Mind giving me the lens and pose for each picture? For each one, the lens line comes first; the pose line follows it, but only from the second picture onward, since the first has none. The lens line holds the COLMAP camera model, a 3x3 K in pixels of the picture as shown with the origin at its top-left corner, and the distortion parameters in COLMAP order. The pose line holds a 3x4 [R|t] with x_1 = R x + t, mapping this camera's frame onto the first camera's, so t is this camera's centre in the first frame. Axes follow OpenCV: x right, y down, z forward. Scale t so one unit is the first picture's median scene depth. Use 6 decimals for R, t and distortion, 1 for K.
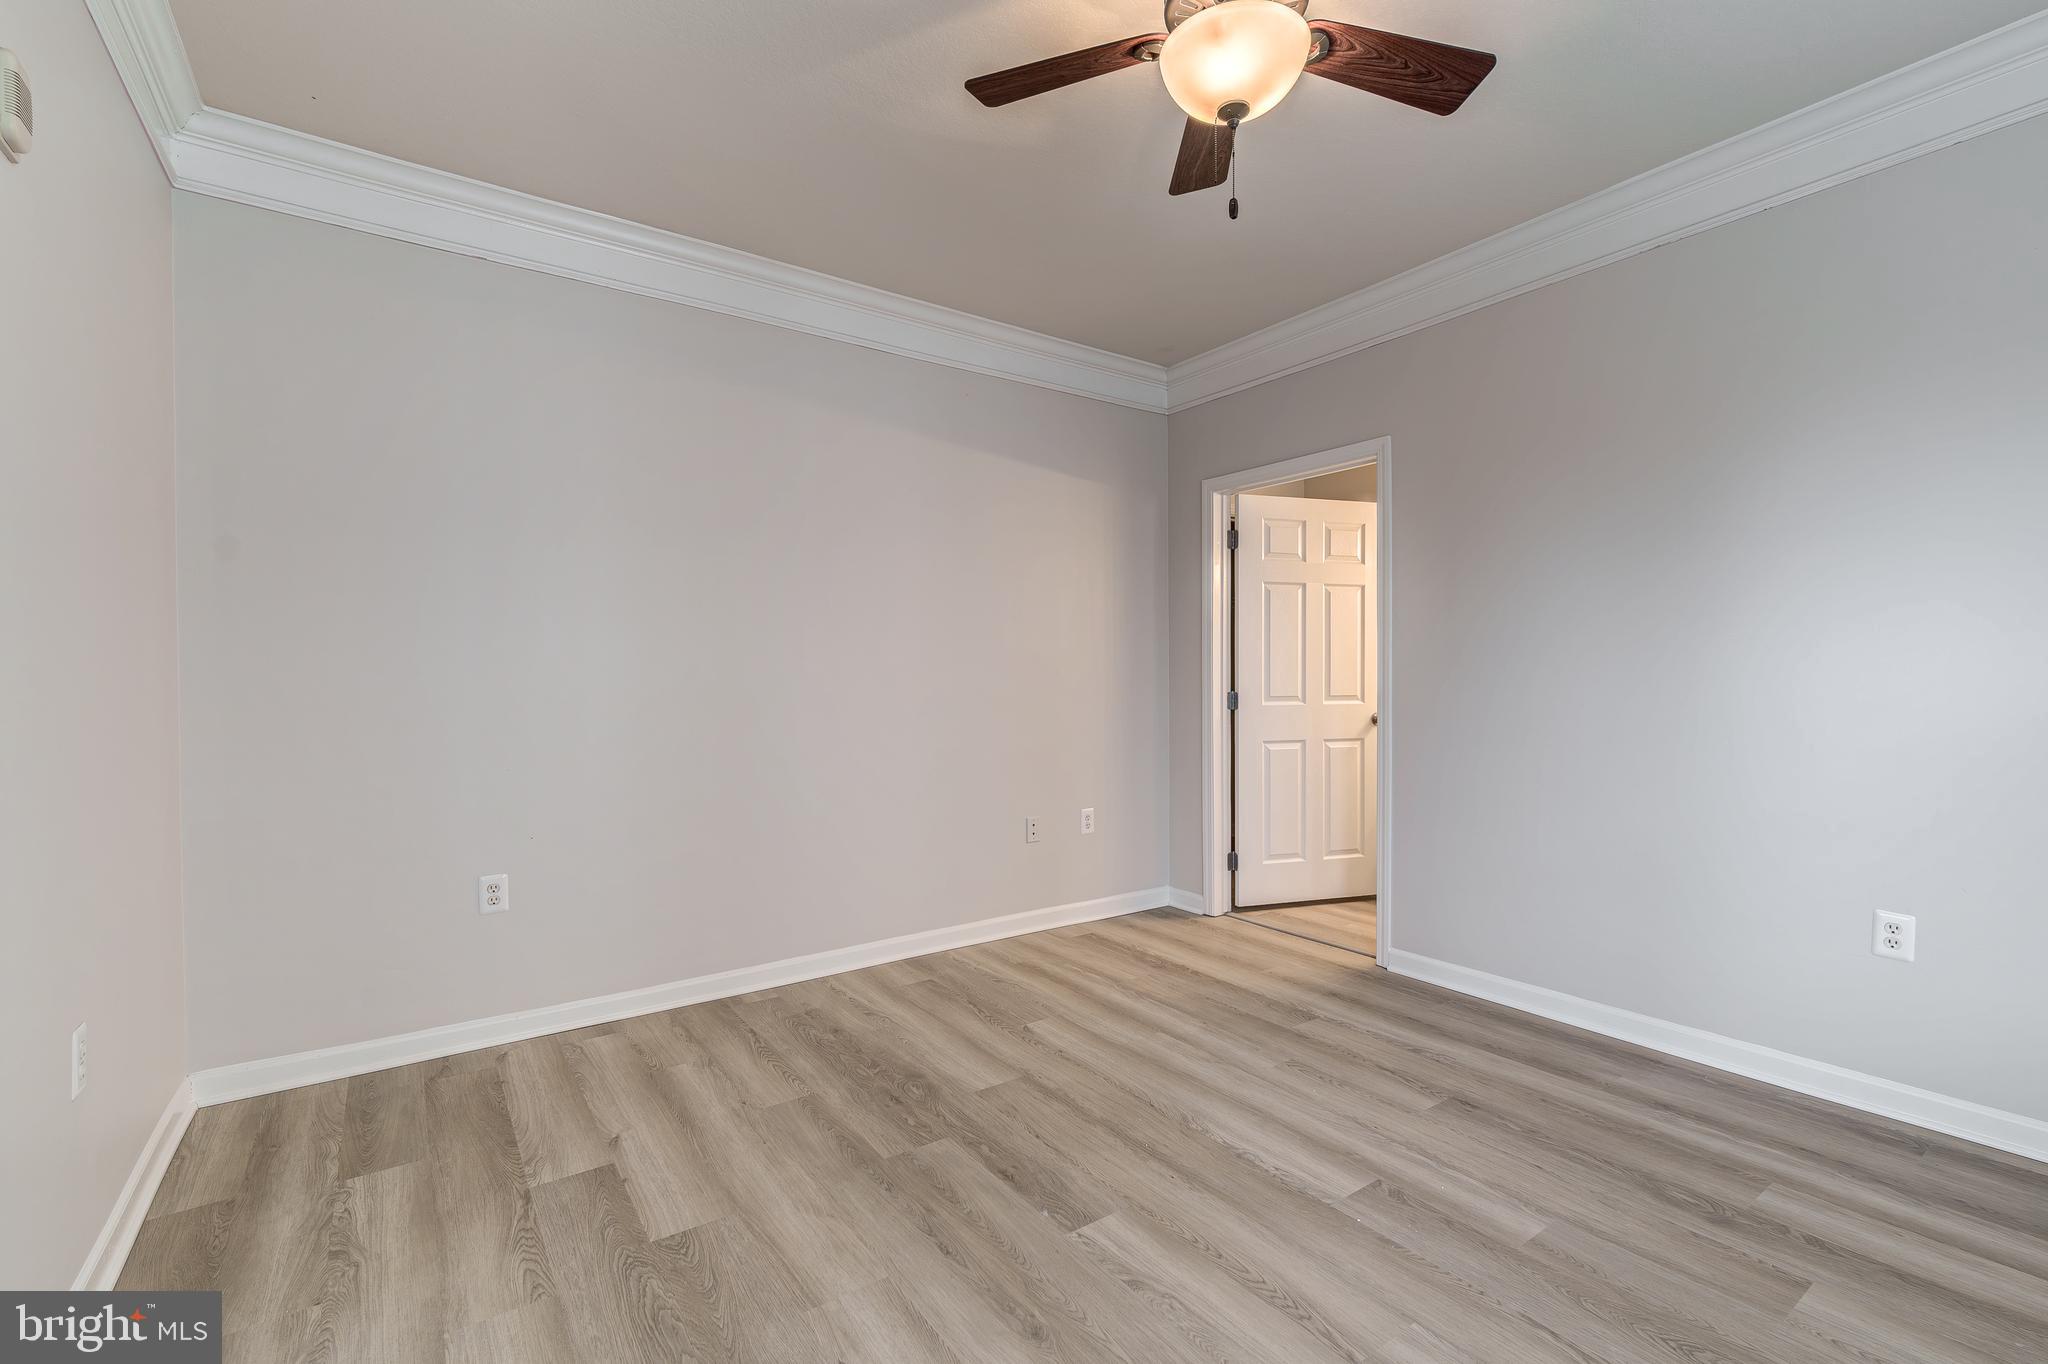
lens RADIAL K [[892.6, 0, 1011.9], [0, 892.6, 684.6], [0, 0, 1]] dist [0.005282, -0.000420]
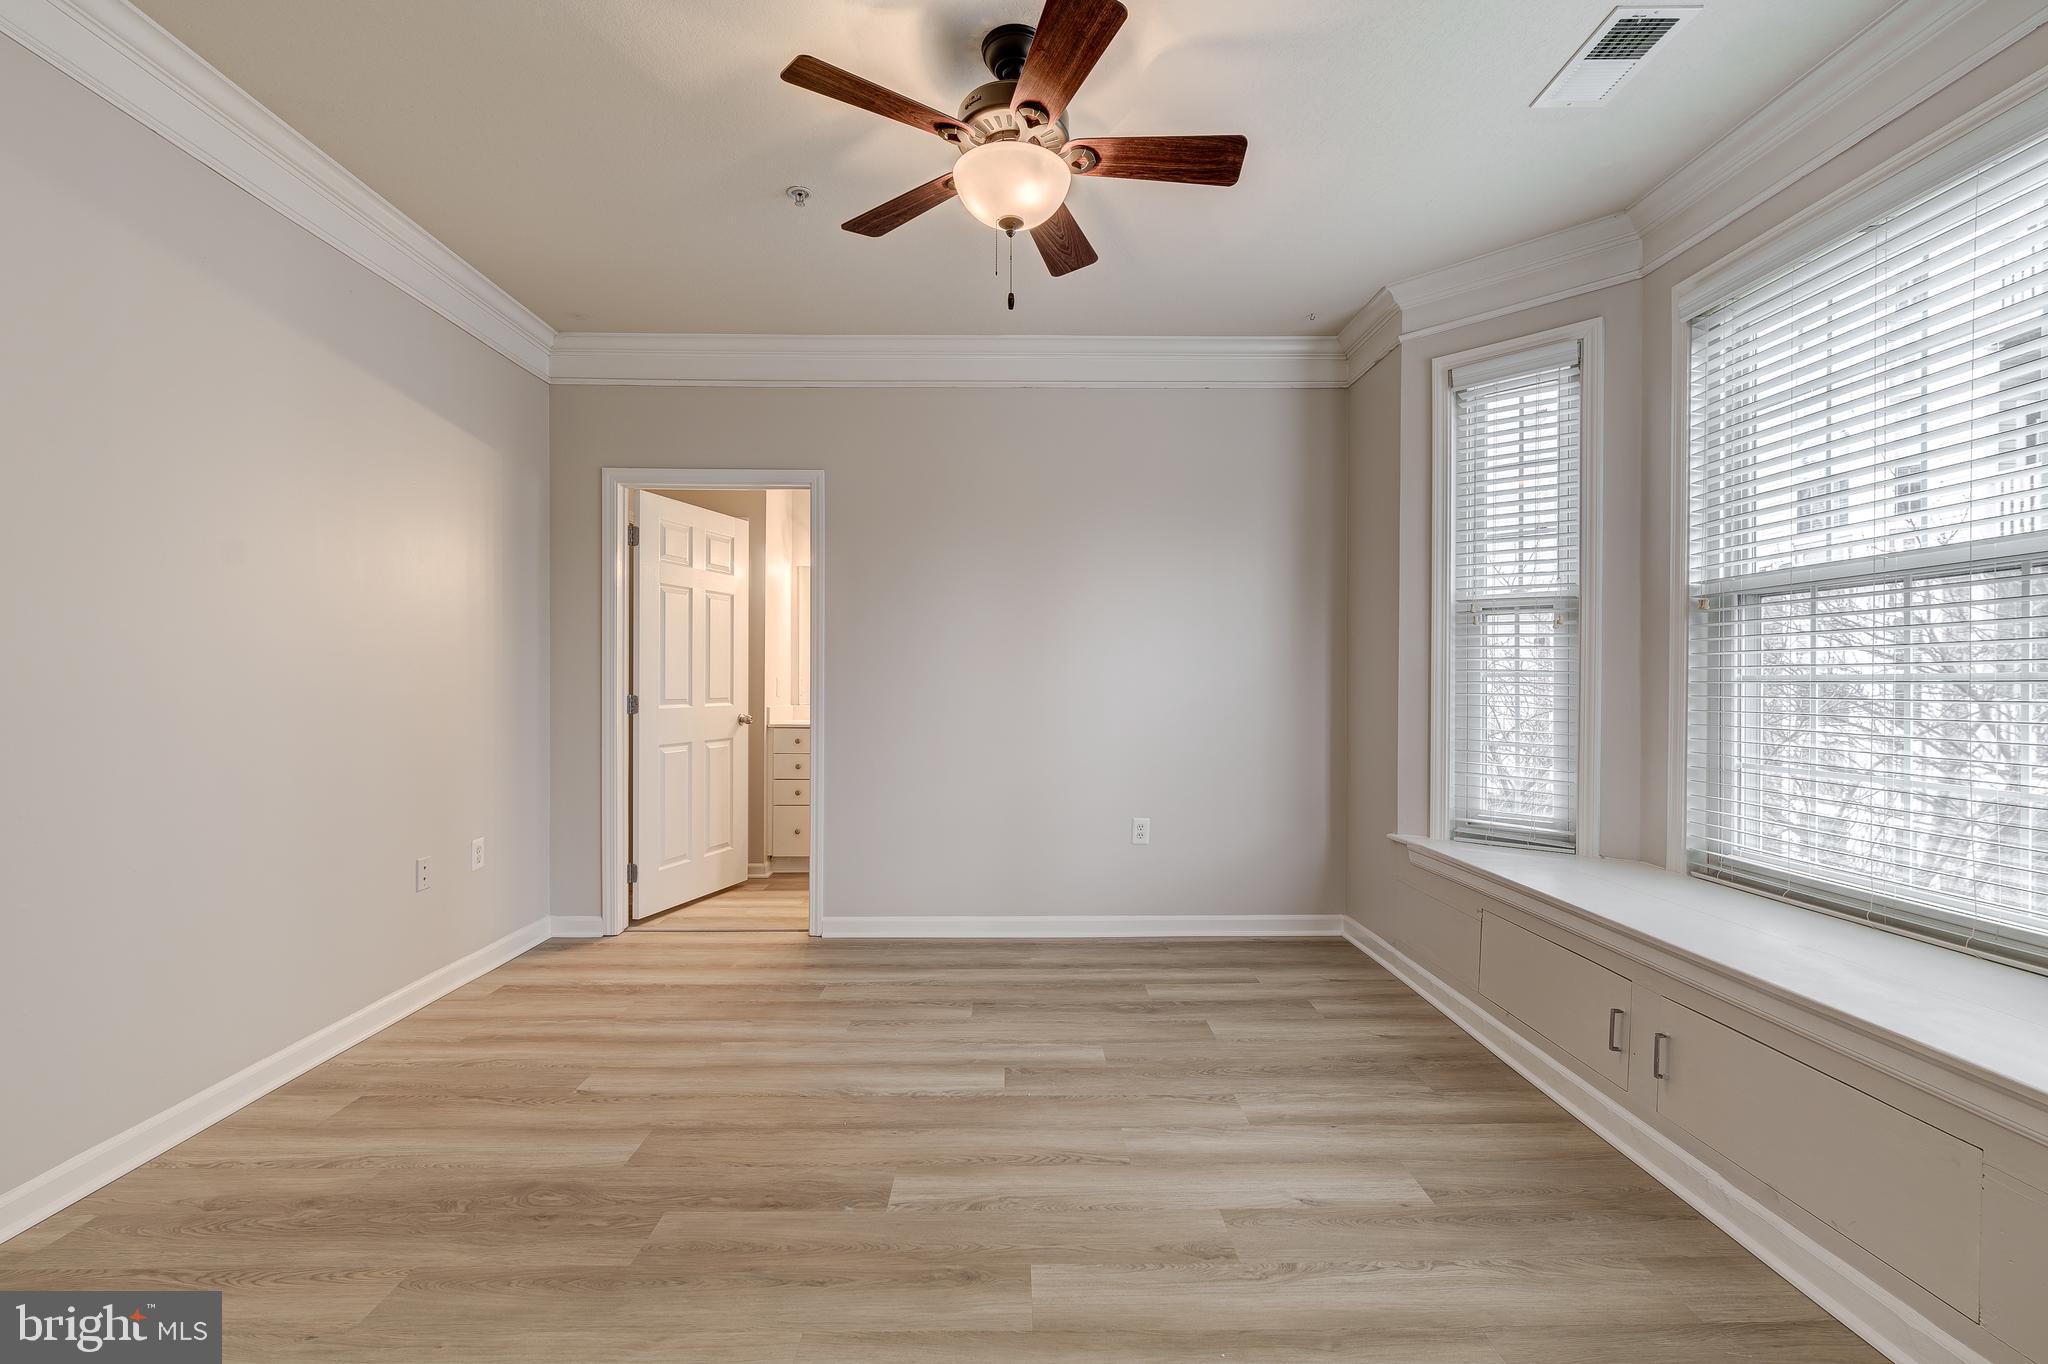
lens RADIAL K [[892.6, 0, 1018.5], [0, 892.6, 680.4], [0, 0, 1]] dist [0.005282, -0.000420]
pose [[0.562694, 0.005507, 0.826647, -0.546584], [0.003631, 0.999952, -0.009133, 0.004143], [-0.826657, 0.008141, 0.562647, 0.212637]]
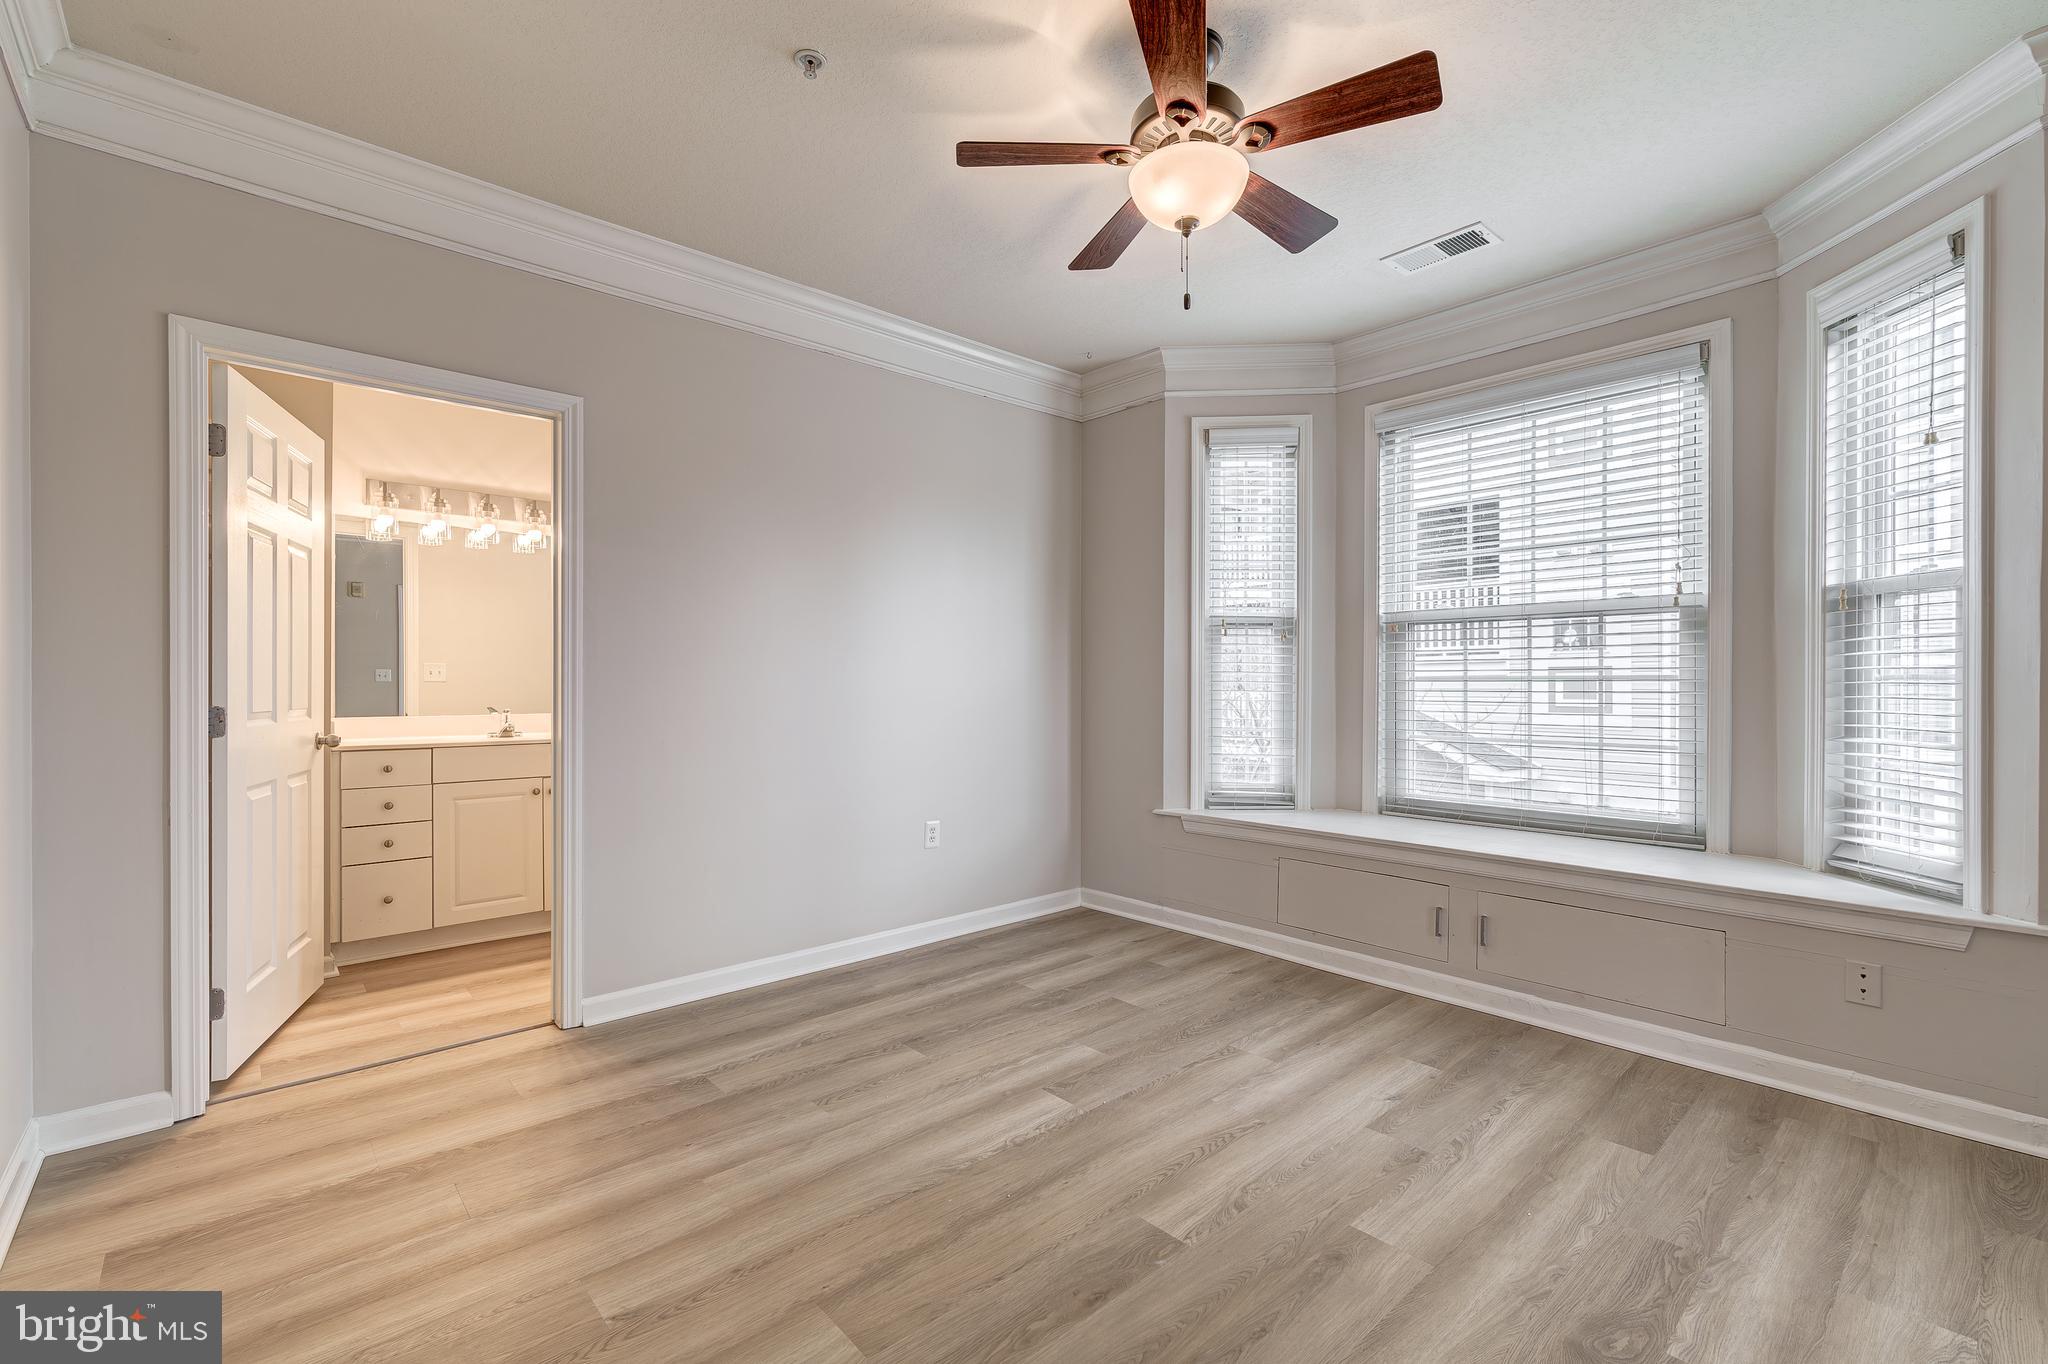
lens RADIAL K [[892.6, 0, 1025.9], [0, 892.6, 676.7], [0, 0, 1]] dist [0.005282, -0.000420]
pose [[-0.126079, 0.009219, 0.991977, -0.678364], [0.009738, 0.999920, -0.008056, -0.001457], [-0.991972, 0.008644, -0.126159, 0.985109]]
